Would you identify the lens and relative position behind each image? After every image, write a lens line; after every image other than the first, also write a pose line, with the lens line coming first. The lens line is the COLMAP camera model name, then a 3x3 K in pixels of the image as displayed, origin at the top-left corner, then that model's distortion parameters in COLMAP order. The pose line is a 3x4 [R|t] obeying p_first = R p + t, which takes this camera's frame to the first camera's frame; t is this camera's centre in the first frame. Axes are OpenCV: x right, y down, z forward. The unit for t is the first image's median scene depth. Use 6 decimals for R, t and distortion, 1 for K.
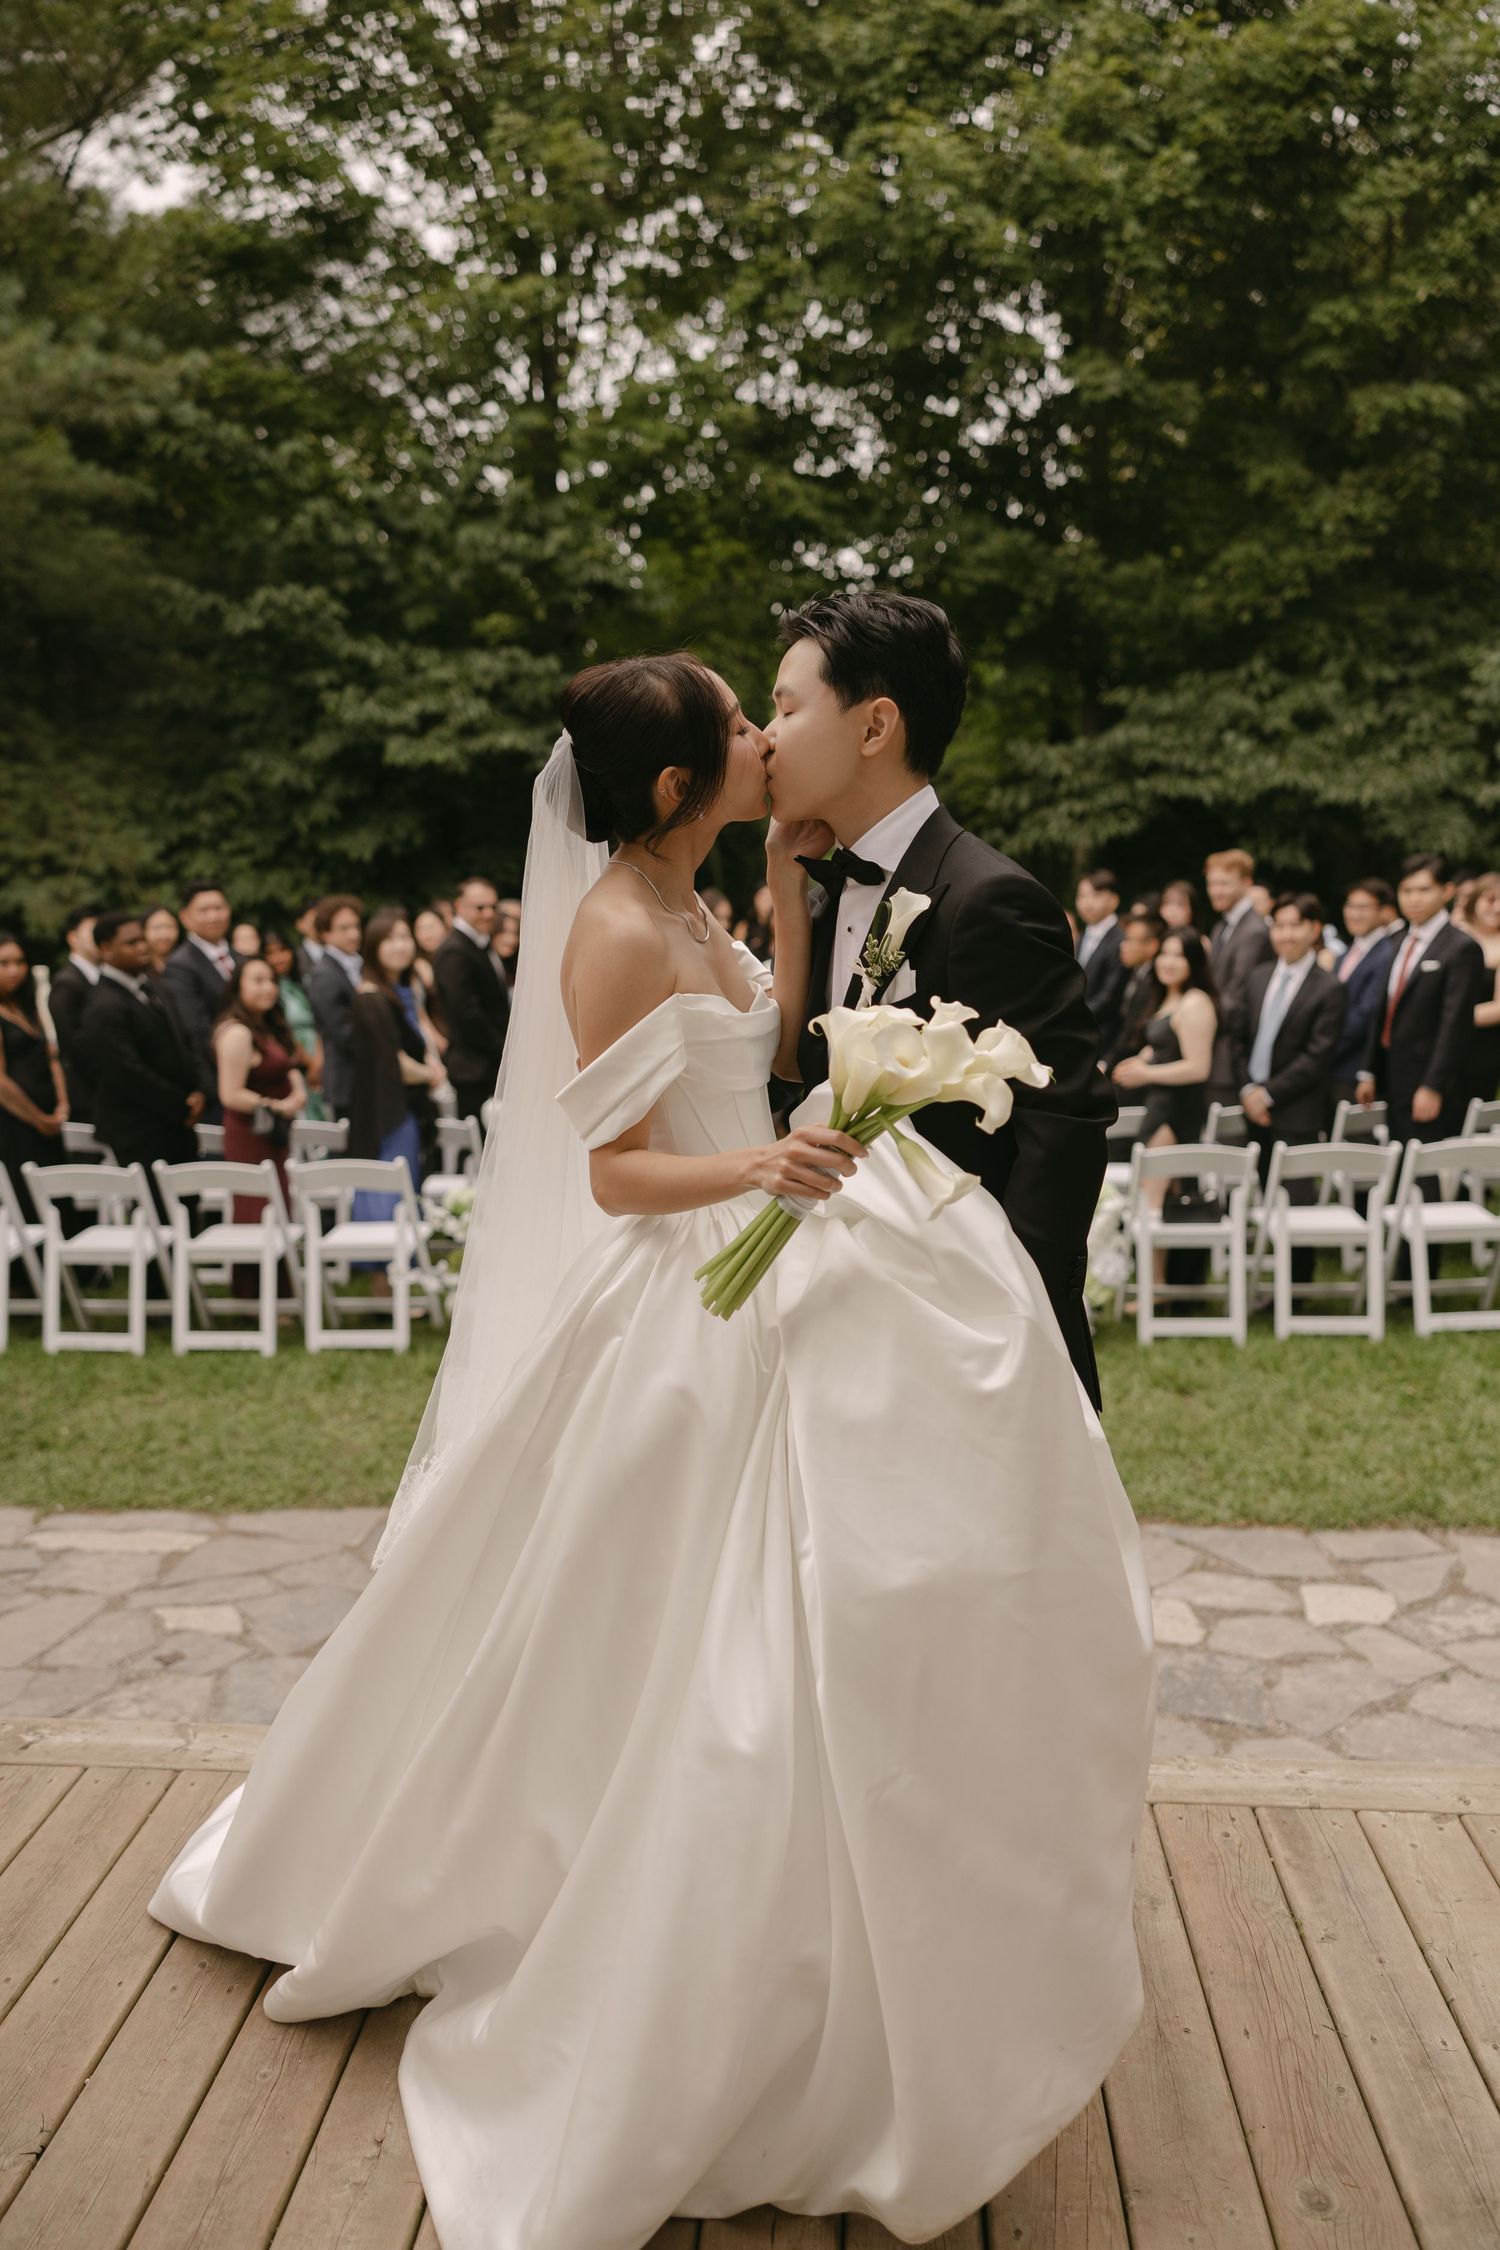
lens RADIAL K [[1793.4, 0, 736.9], [0, 1793.4, 1121.1], [0, 0, 1]] dist [0.015255, 0.010950]
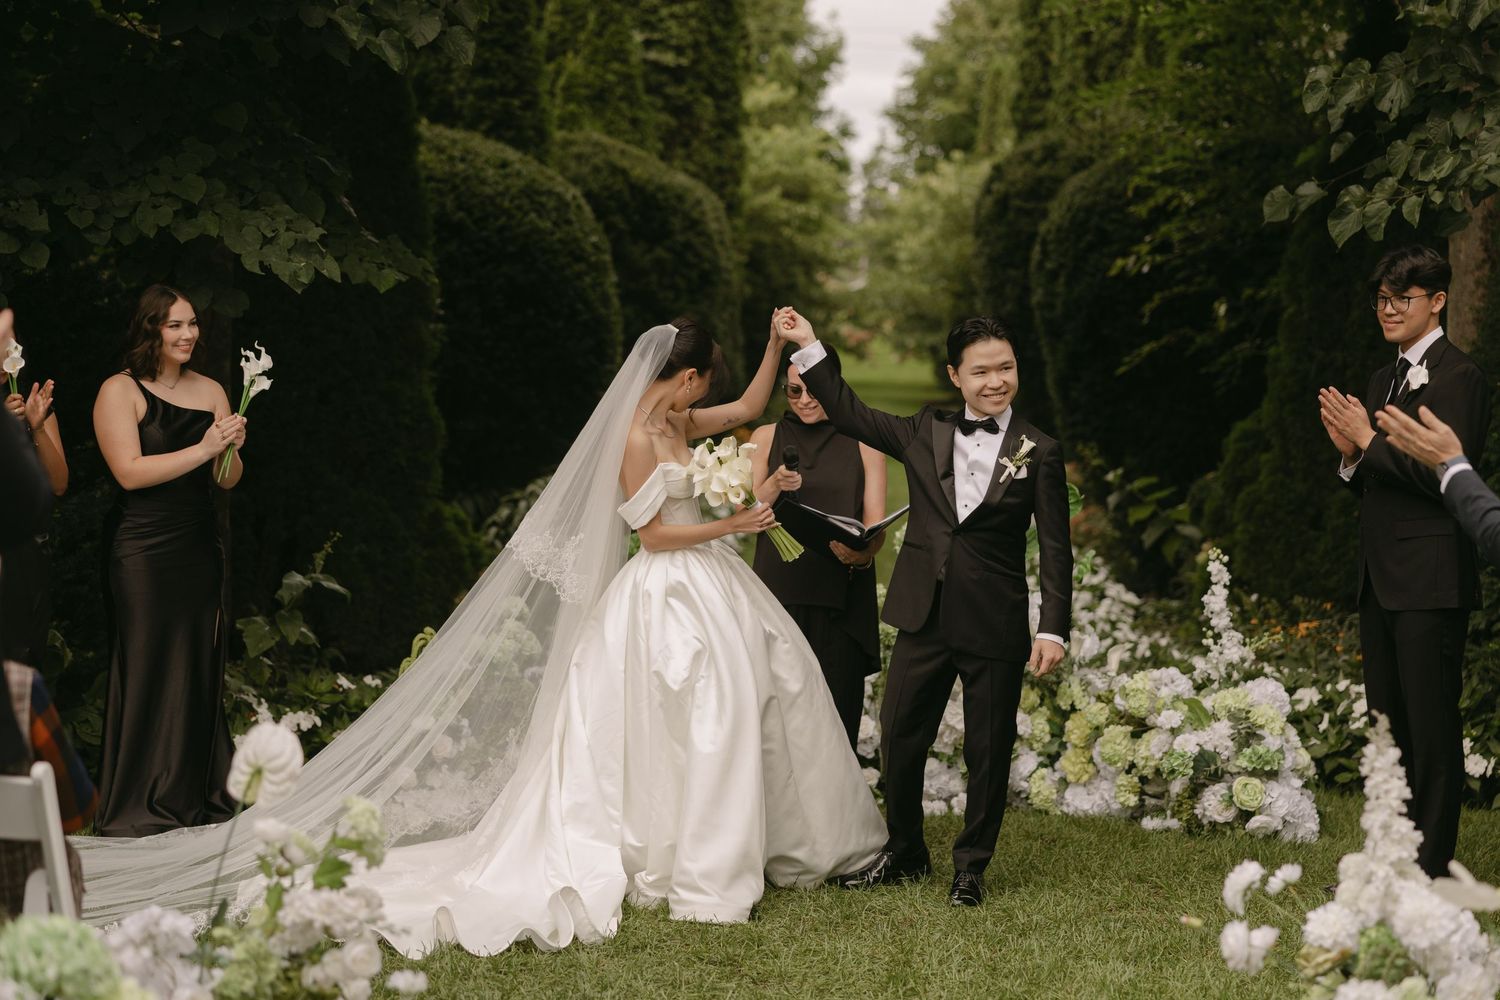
lens RADIAL K [[2840.0, 0, 750.0], [0, 2840.0, 500.0], [0, 0, 1]] dist [0.013257, 0.079940]
pose [[0.999113, 0.032405, 0.026884, 0.010401], [-0.029530, 0.994429, -0.101190, -0.029839], [-0.030014, 0.100306, 0.994504, 0.436885]]
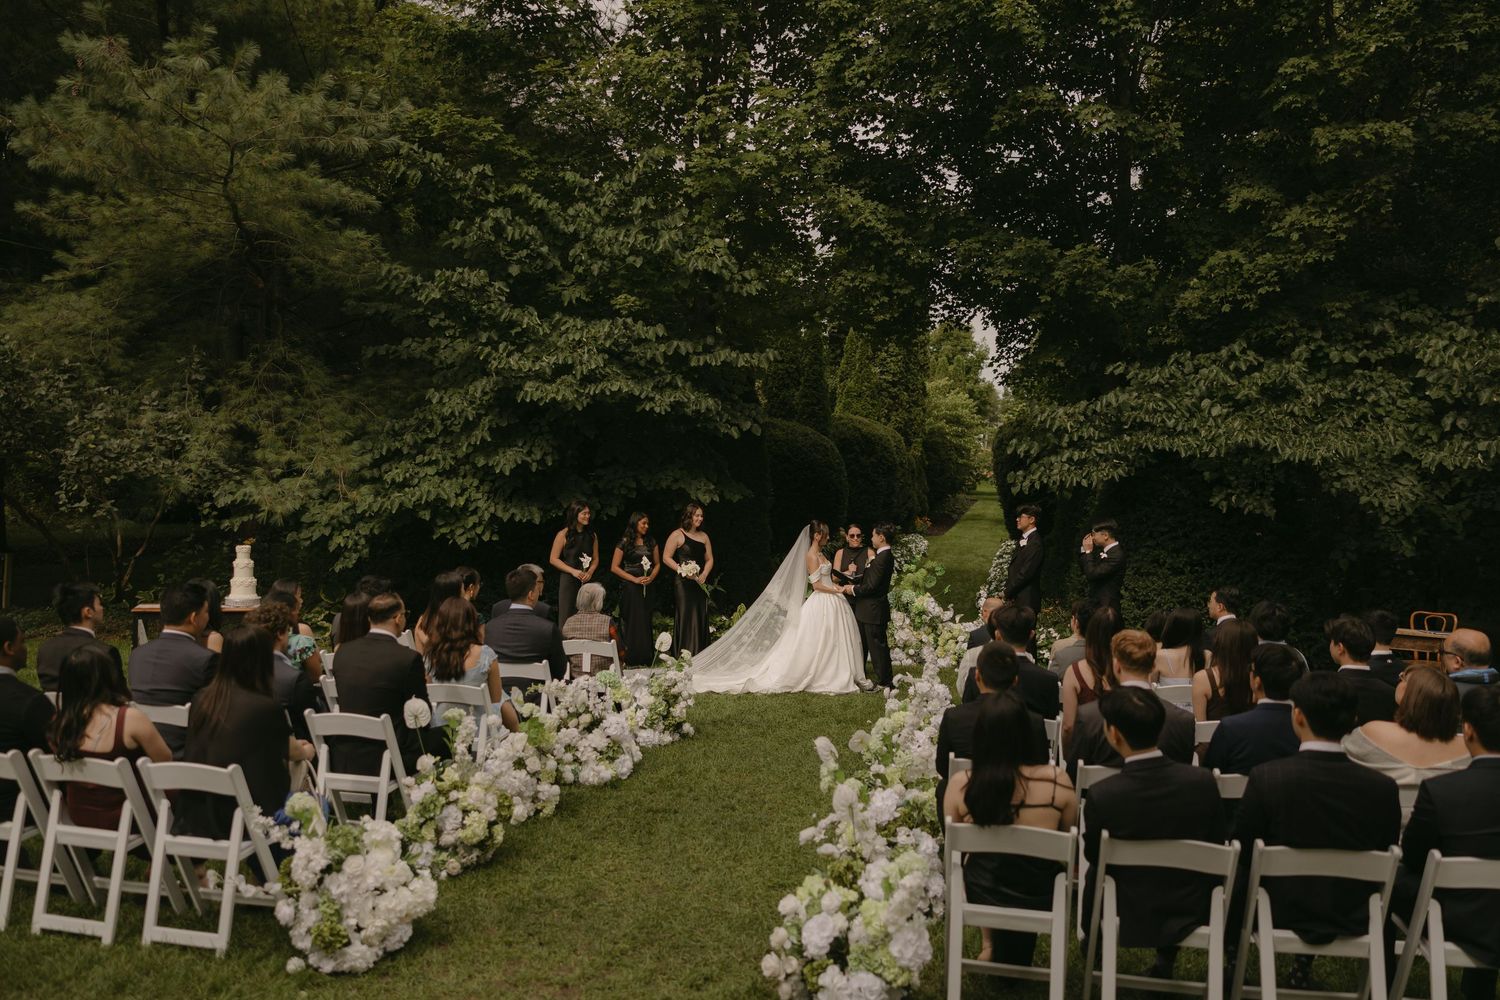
lens RADIAL K [[1218.9, 0, 731.8], [0, 1218.9, 496.9], [0, 0, 1]] dist [-0.001588, 0.047258]
pose [[0.985357, 0.045811, -0.164232, 0.097658], [-0.066339, 0.990338, -0.121777, -0.030851], [0.157067, 0.130889, 0.978876, 0.157266]]
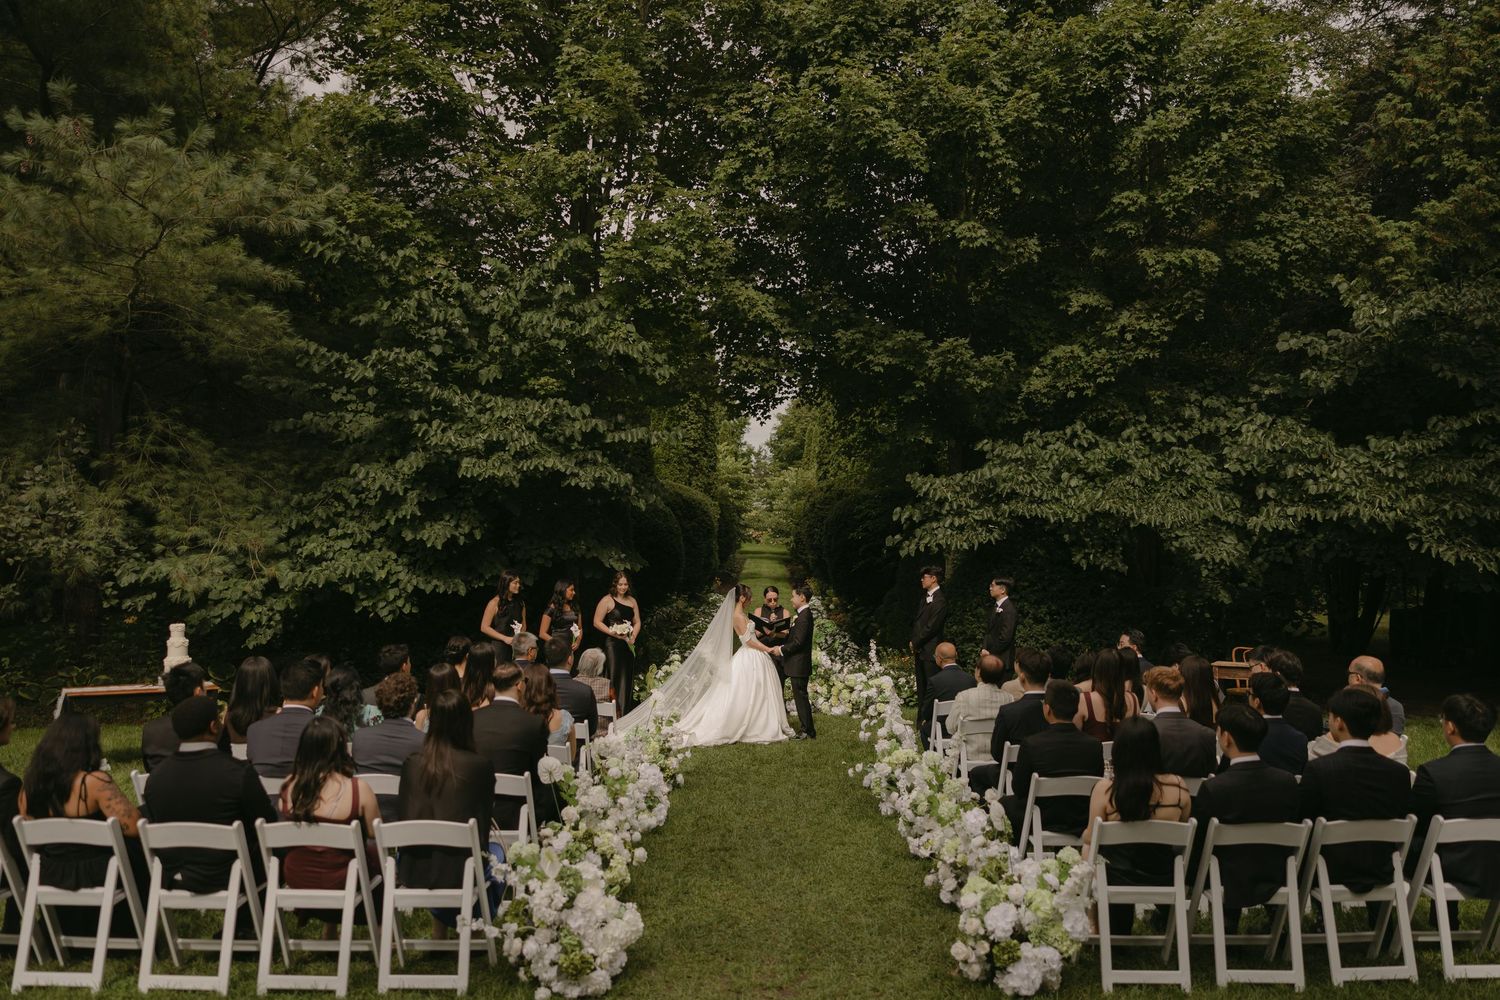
lens RADIAL K [[1209.3, 0, 751.3], [0, 1209.3, 492.1], [0, 0, 1]] dist [0.032287, -0.020223]
pose [[0.997740, 0.029251, 0.060486, -0.028806], [-0.017627, 0.982681, -0.184464, -0.021173], [-0.064835, 0.182981, 0.980976, 0.084309]]
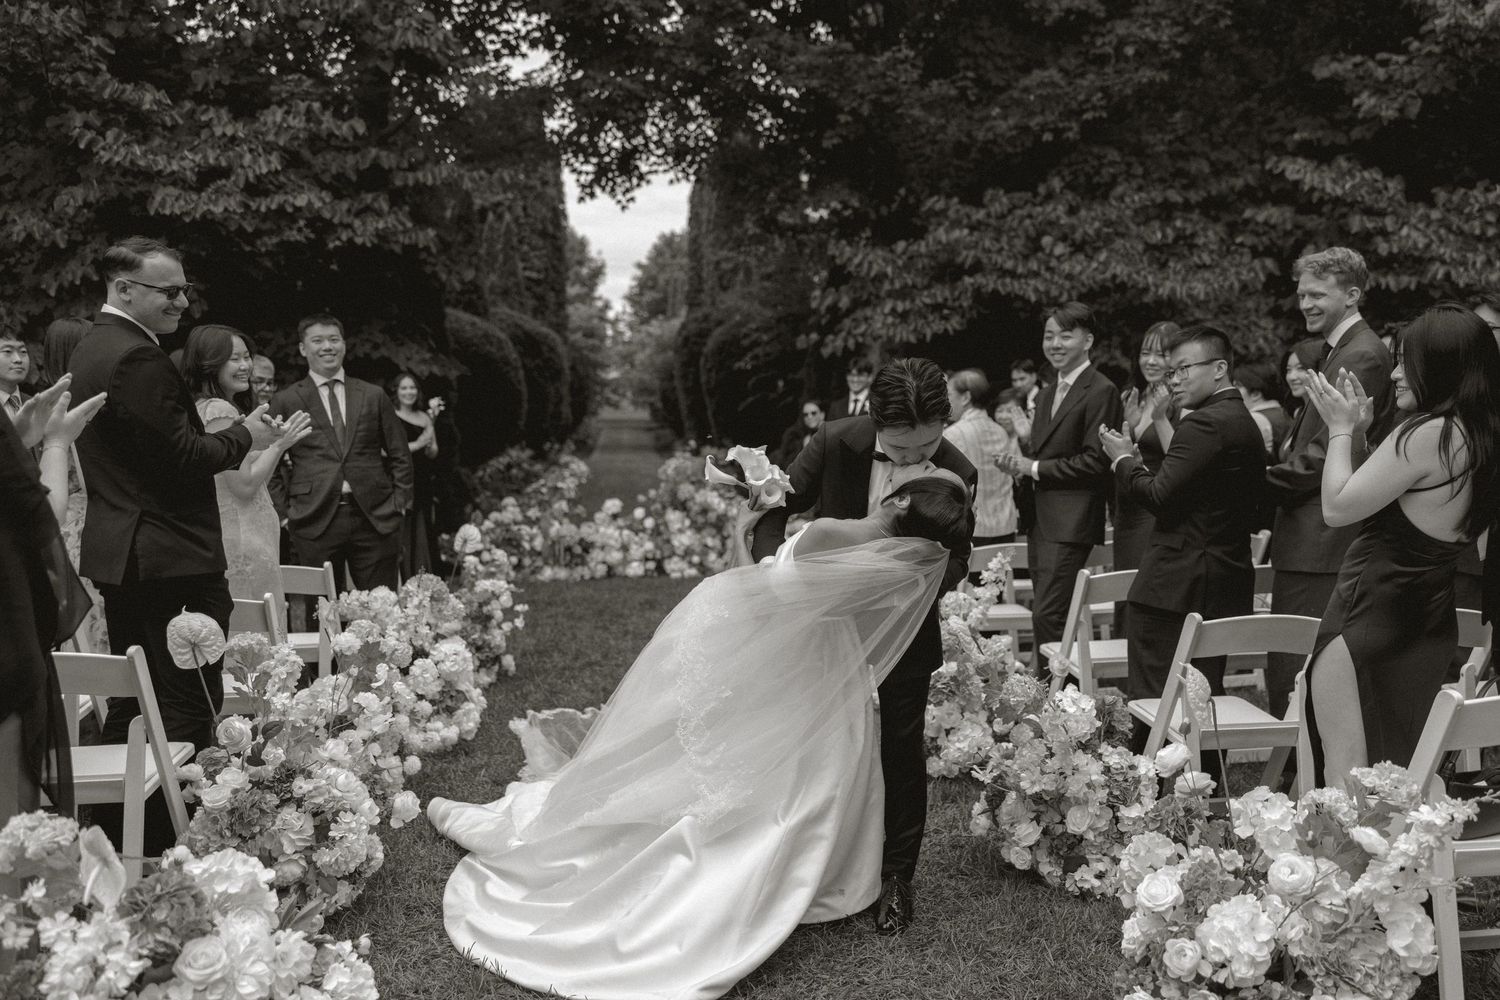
lens RADIAL K [[1302.5, 0, 798.2], [0, 1302.5, 500.4], [0, 0, 1]] dist [0.009986, 0.004028]
pose [[0.978792, 0.005655, 0.204779, -0.017319], [0.011505, 0.996524, -0.082506, -0.005544], [-0.204534, 0.083112, 0.975325, 0.311120]]
